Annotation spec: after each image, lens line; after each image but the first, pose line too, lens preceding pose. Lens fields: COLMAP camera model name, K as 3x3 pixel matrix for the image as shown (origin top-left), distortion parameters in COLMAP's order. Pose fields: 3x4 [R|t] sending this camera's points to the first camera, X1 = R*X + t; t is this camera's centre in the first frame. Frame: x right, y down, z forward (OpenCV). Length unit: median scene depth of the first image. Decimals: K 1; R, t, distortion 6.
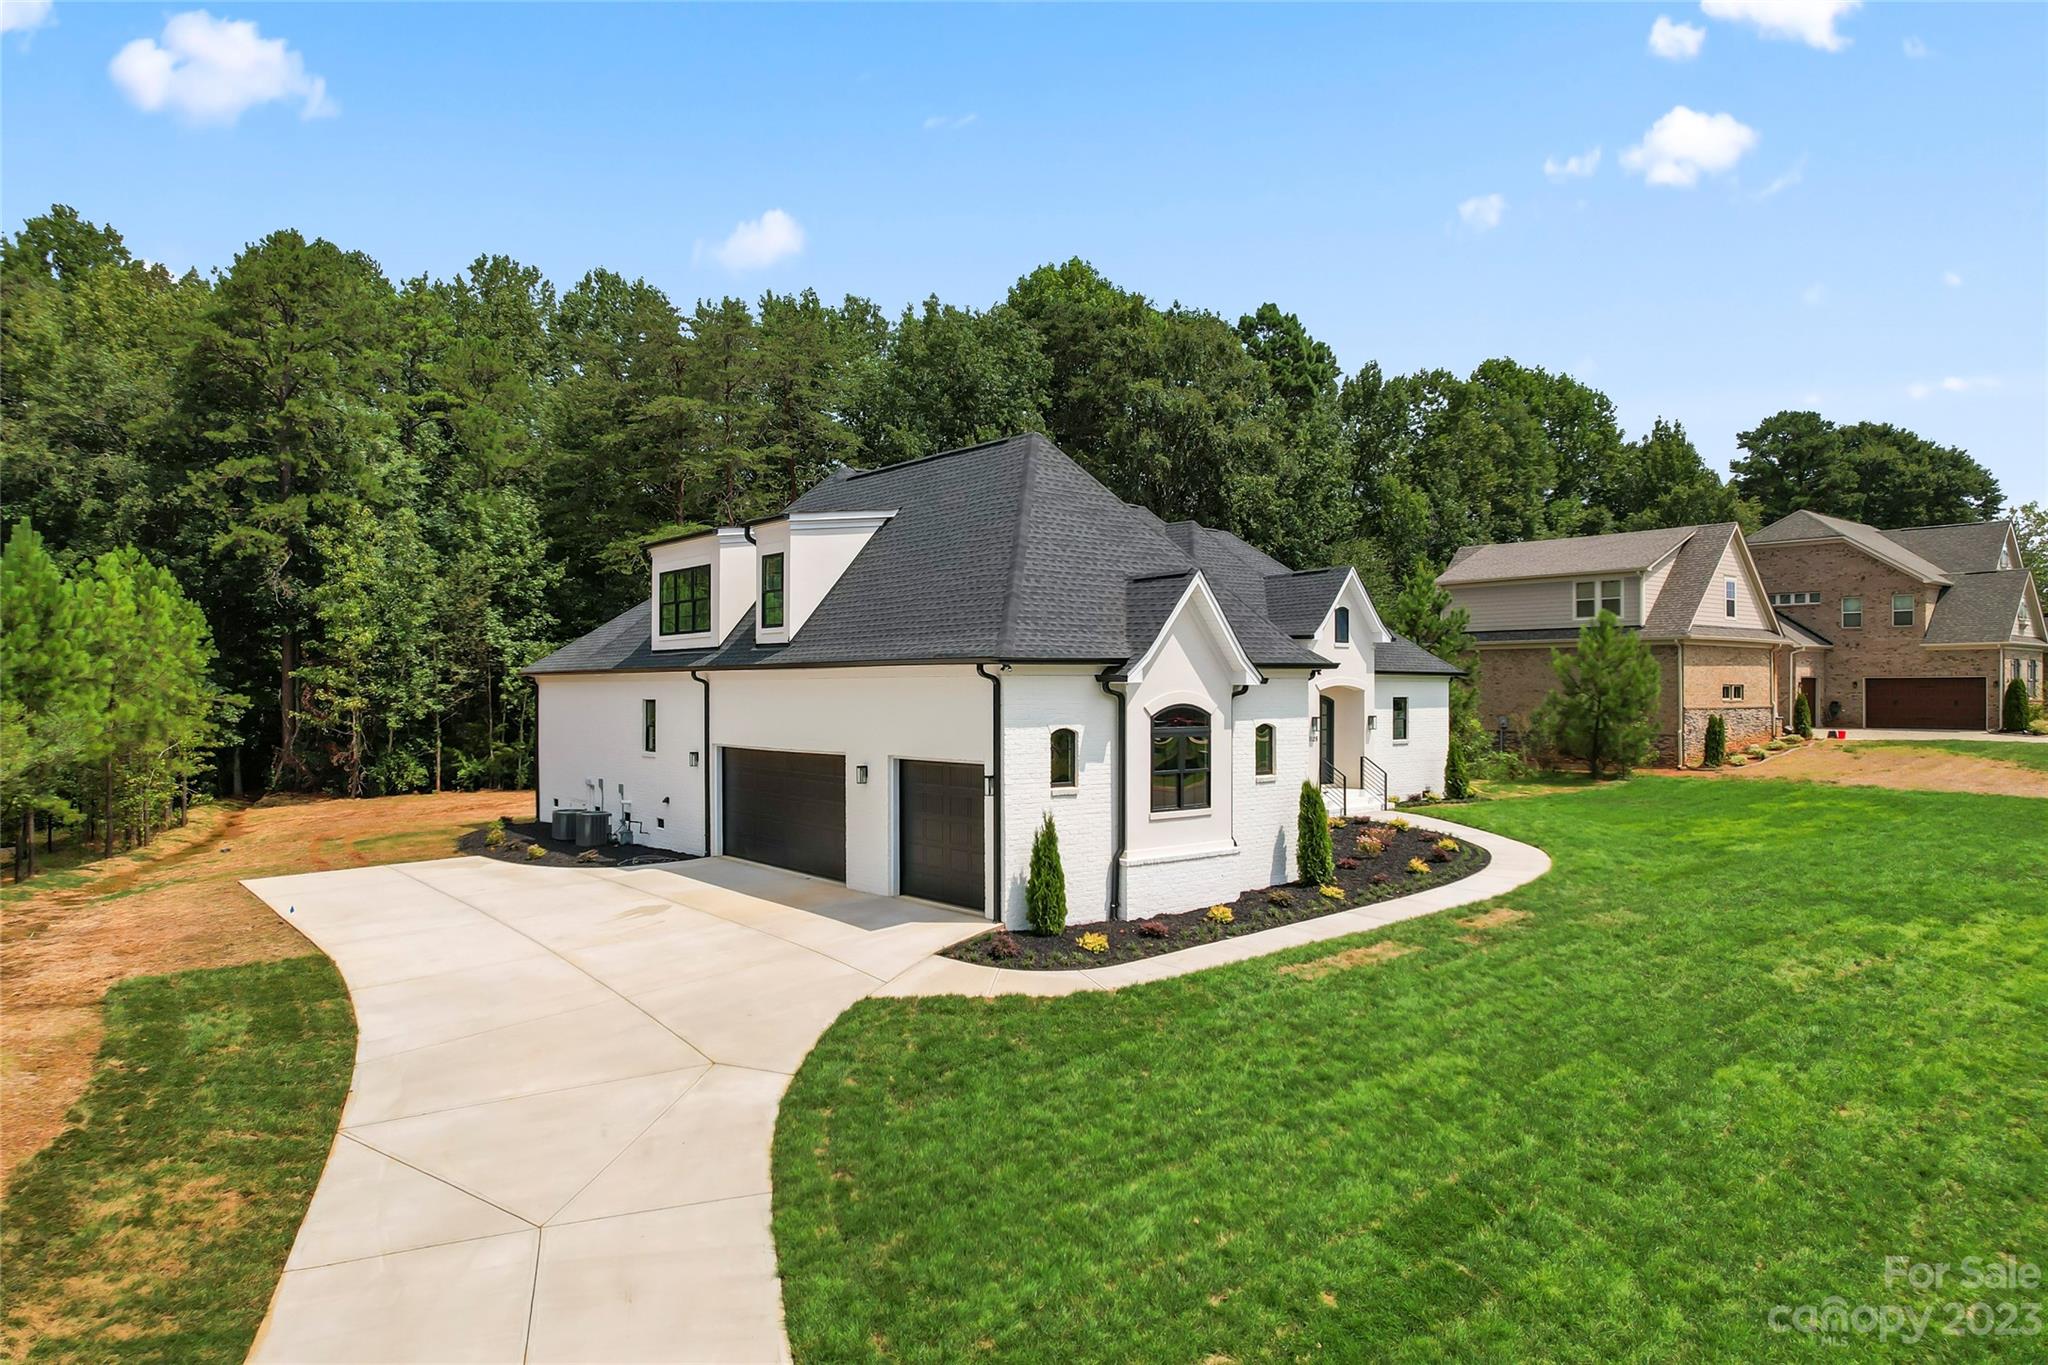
lens RADIAL K [[1301.4, 0, 1035.8], [0, 1301.4, 691.3], [0, 0, 1]] dist [0.001270, 0.031190]
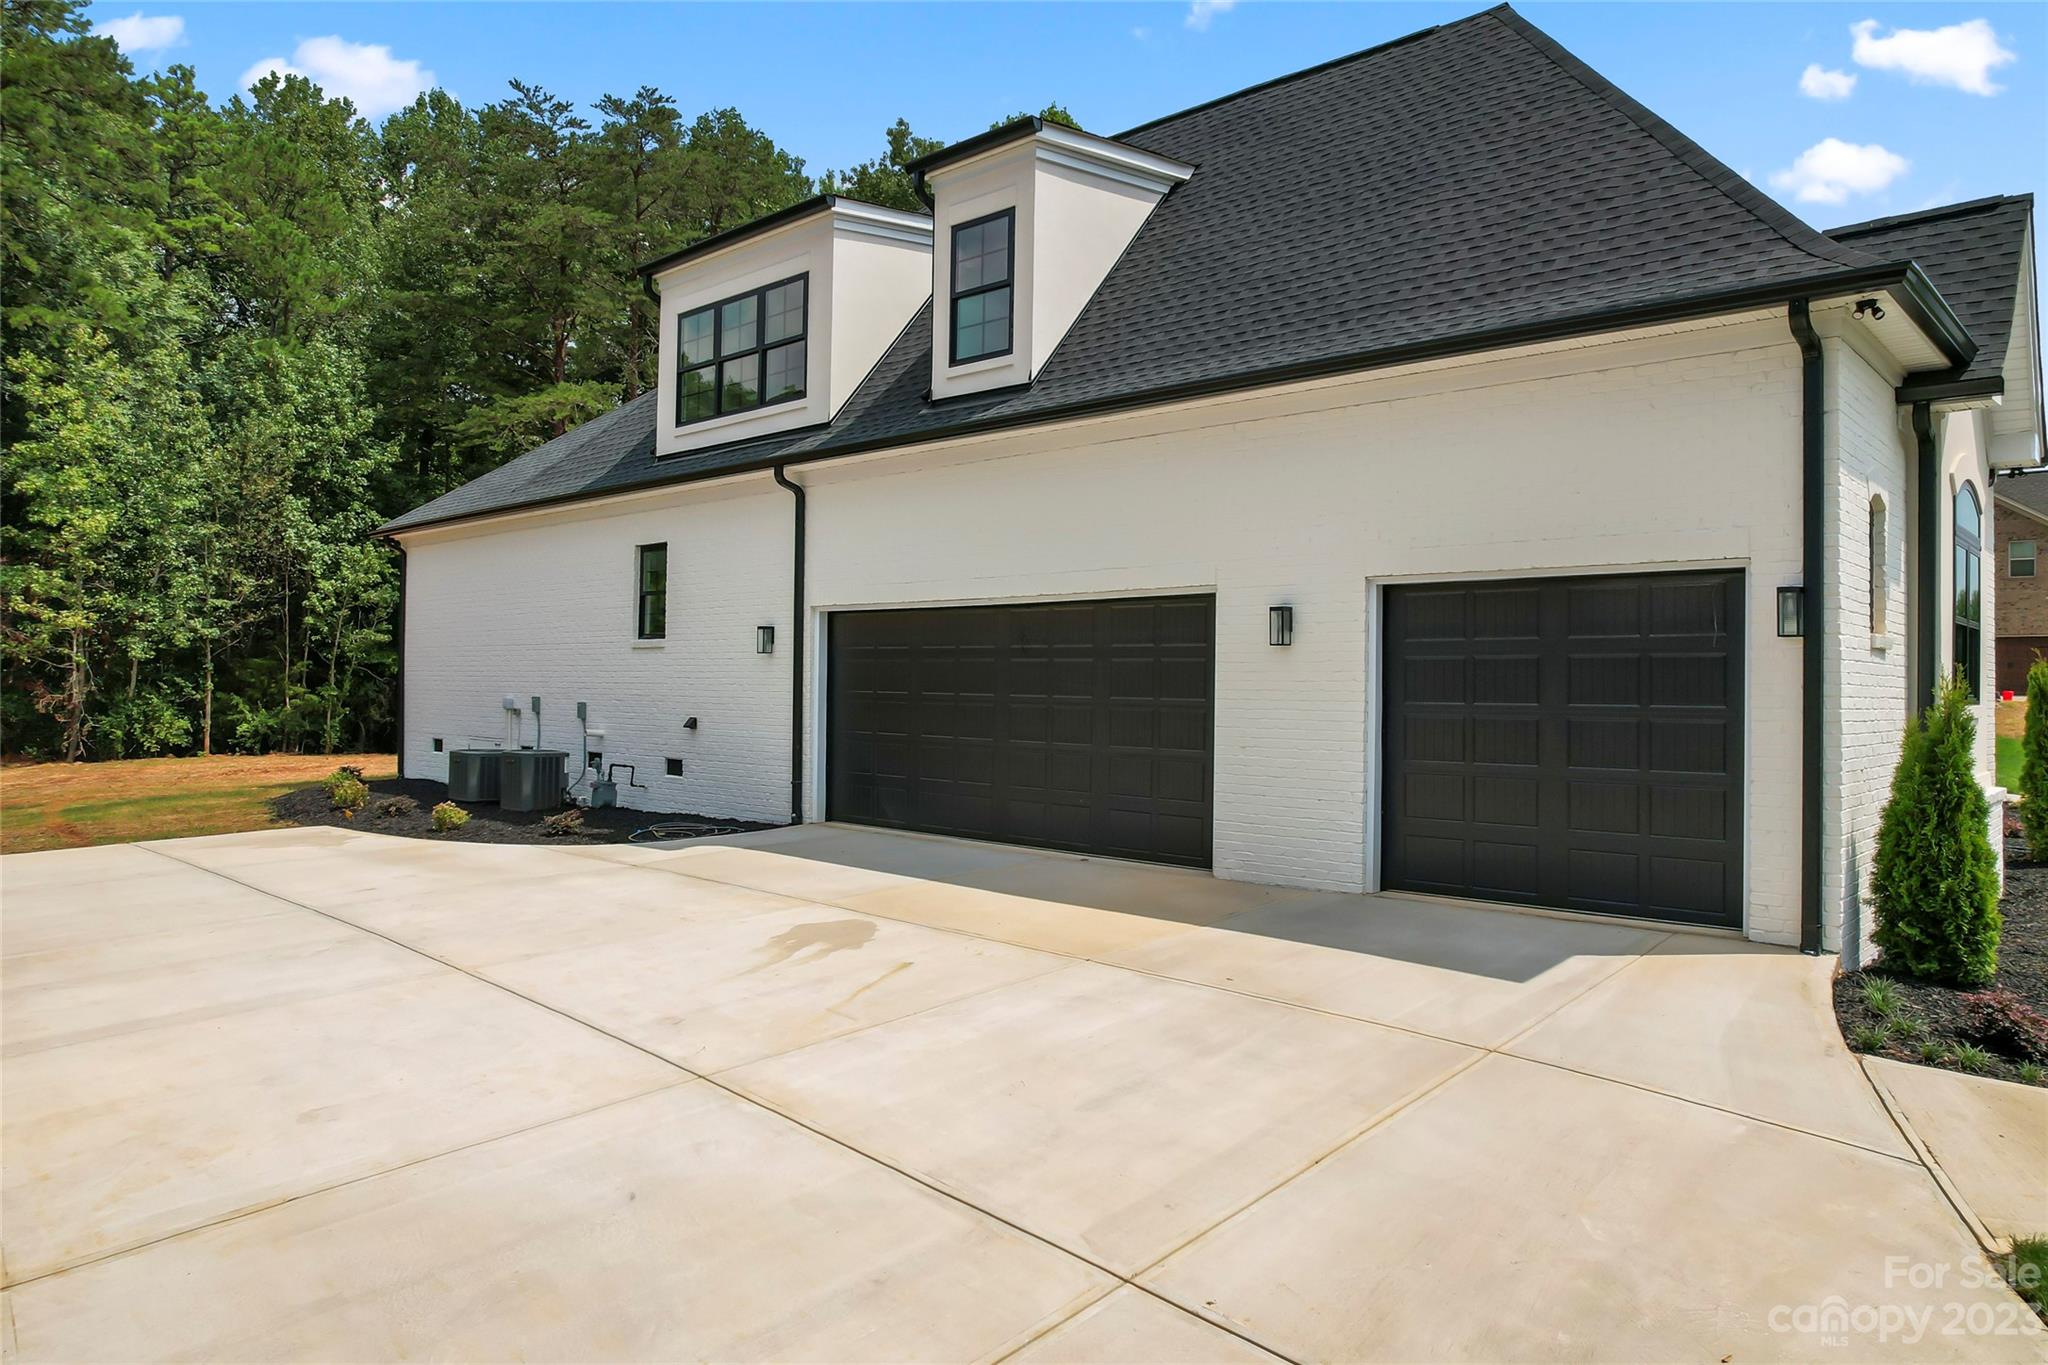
lens RADIAL K [[1301.4, 0, 1019.0], [0, 1301.4, 664.0], [0, 0, 1]] dist [0.001270, 0.031190]
pose [[0.990400, 0.011710, 0.137733, -0.129410], [-0.009247, 0.999786, -0.018512, 0.039281], [-0.137920, 0.017060, 0.990296, 0.254837]]
